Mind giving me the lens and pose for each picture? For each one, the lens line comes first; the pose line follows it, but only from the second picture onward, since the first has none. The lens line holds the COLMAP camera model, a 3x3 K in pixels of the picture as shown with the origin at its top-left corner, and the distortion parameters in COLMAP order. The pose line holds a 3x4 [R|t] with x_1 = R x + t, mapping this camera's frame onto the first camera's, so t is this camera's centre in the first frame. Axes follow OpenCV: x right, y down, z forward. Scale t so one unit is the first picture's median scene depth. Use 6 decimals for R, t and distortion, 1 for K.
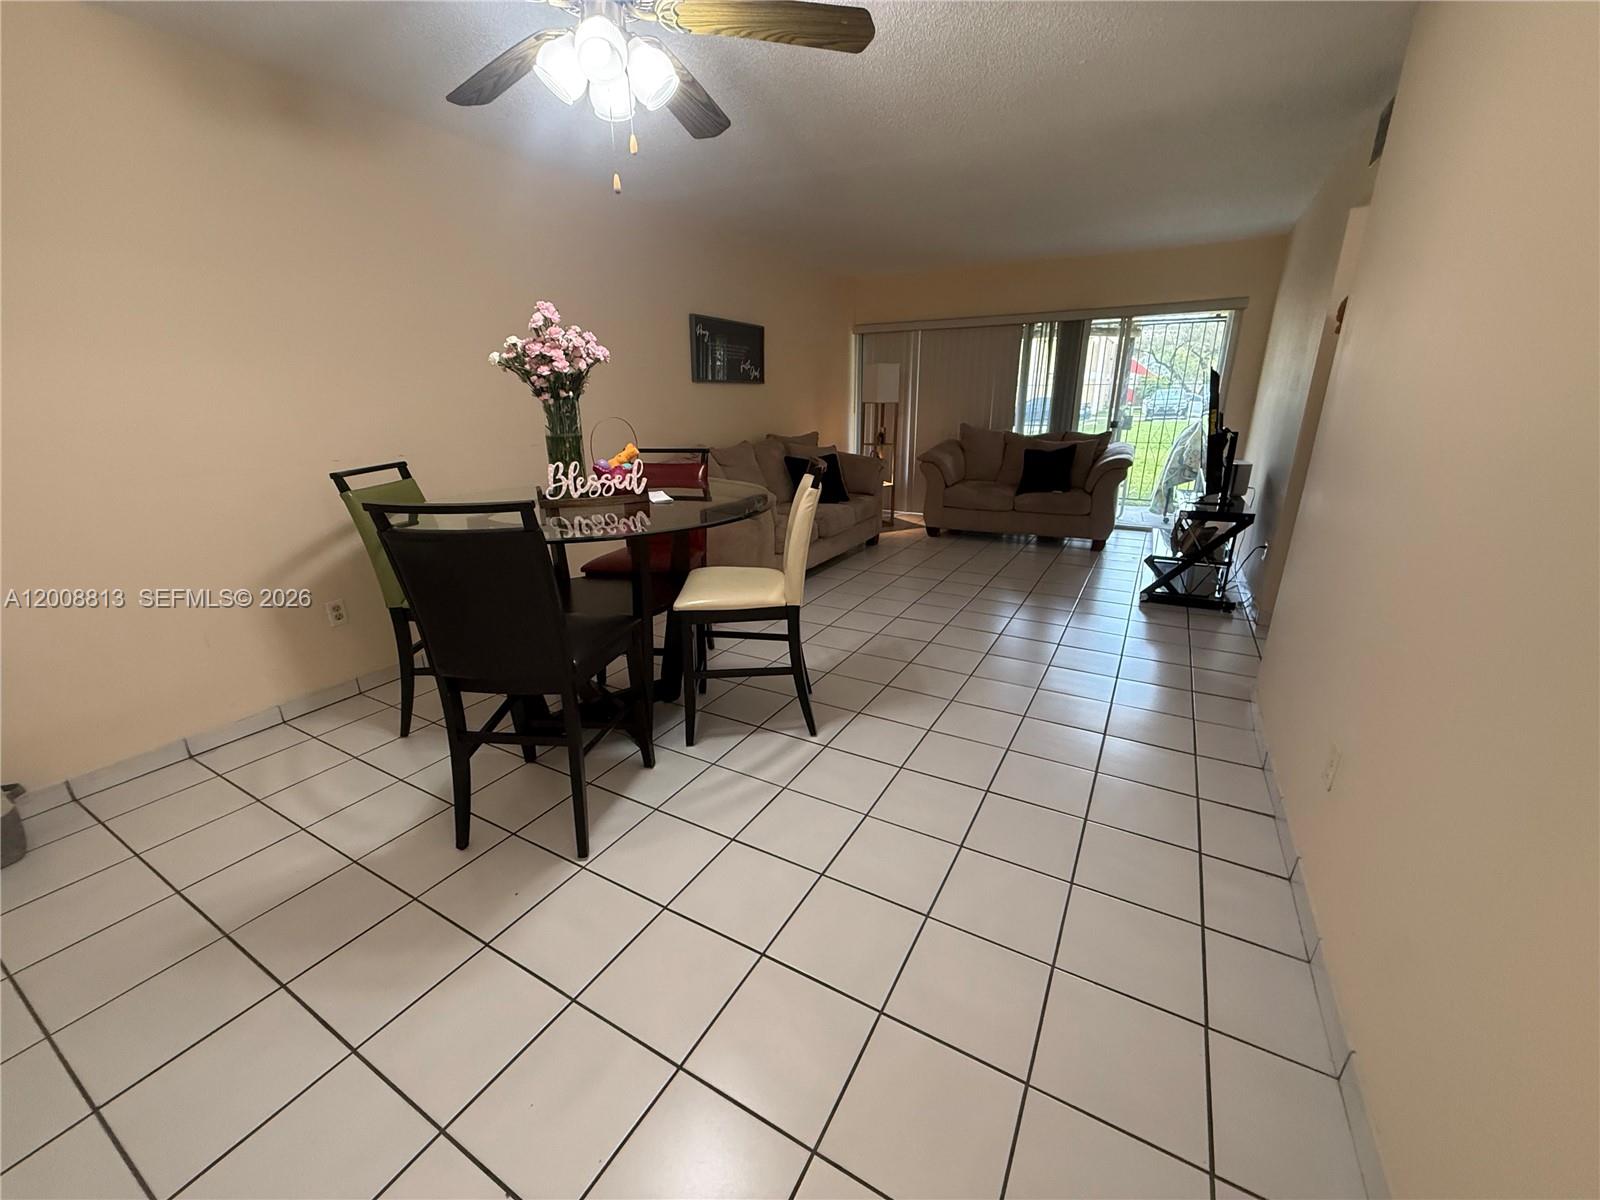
lens RADIAL K [[637.1, 0, 798.4], [0, 637.1, 599.2], [0, 0, 1]] dist [-0.001284, 0.000014]
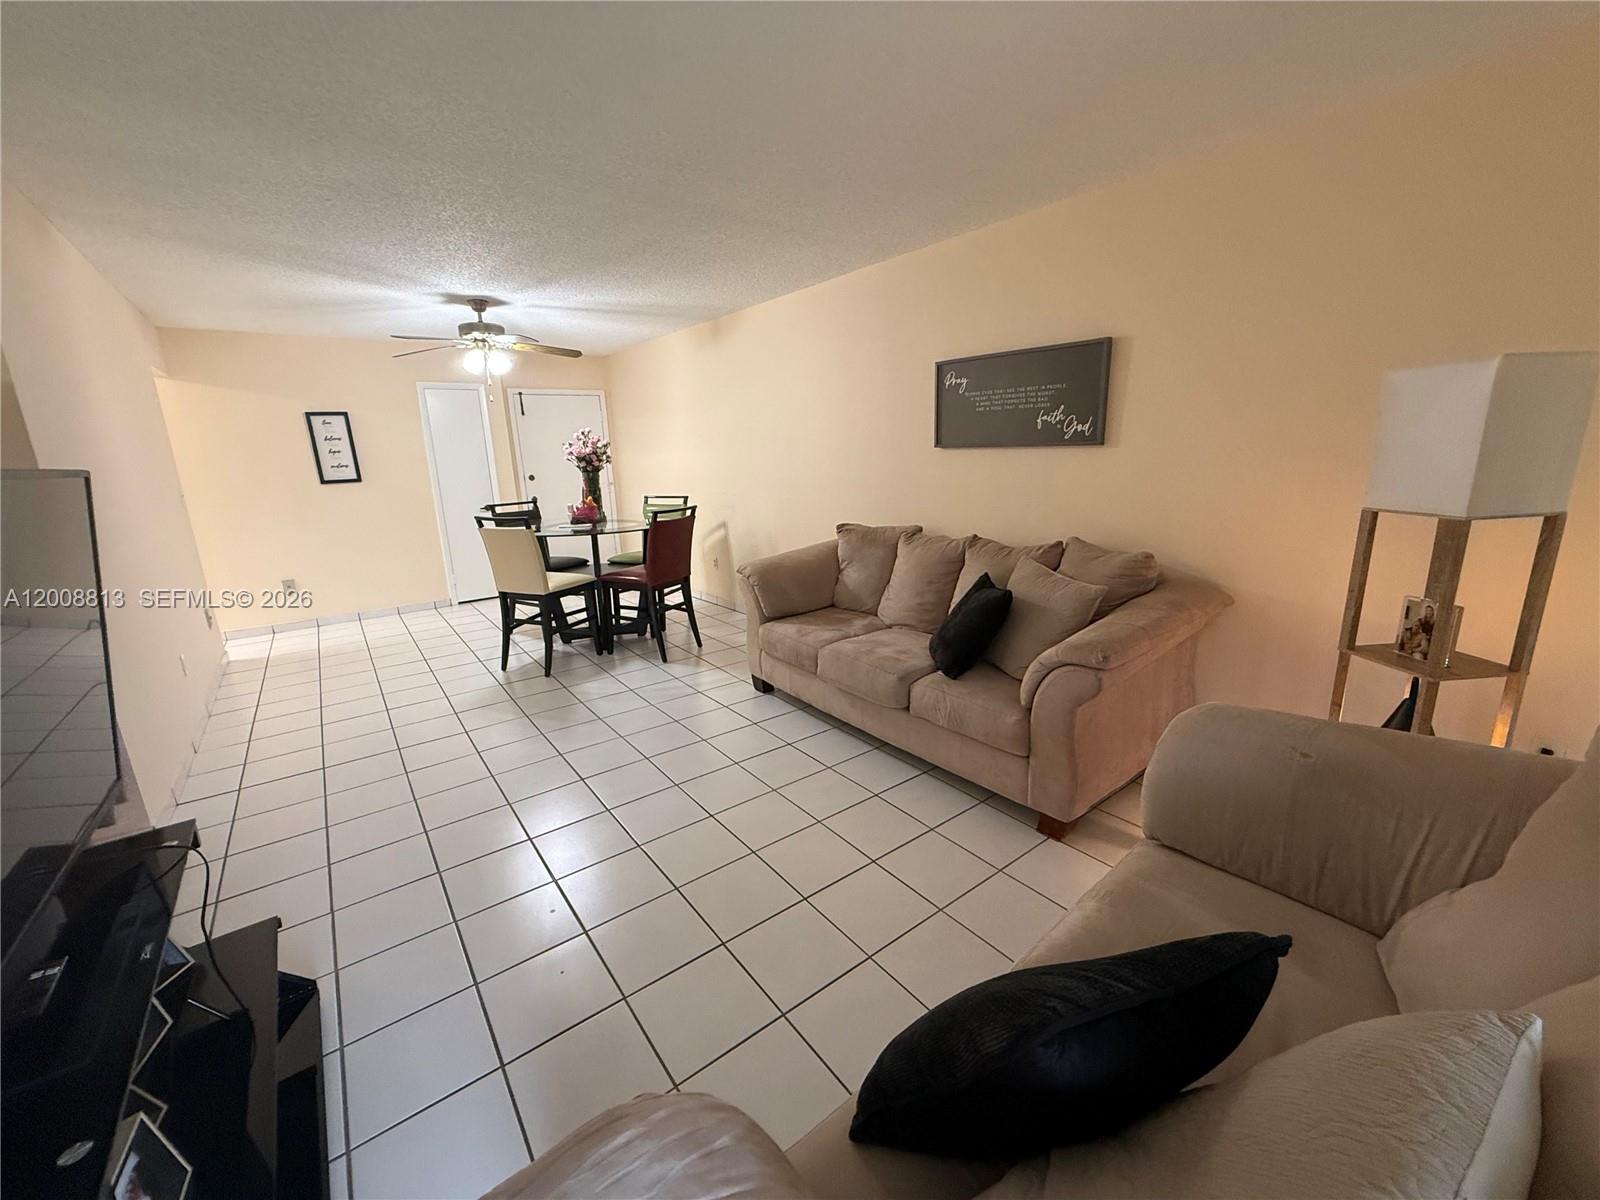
lens RADIAL K [[637.1, 0, 800.4], [0, 637.1, 599.9], [0, 0, 1]] dist [-0.001284, 0.000014]
pose [[-0.395193, 0.239864, -0.886729, 0.631983], [-0.245794, 0.902497, 0.353674, -0.407294], [0.885103, 0.357722, -0.297703, 1.149674]]
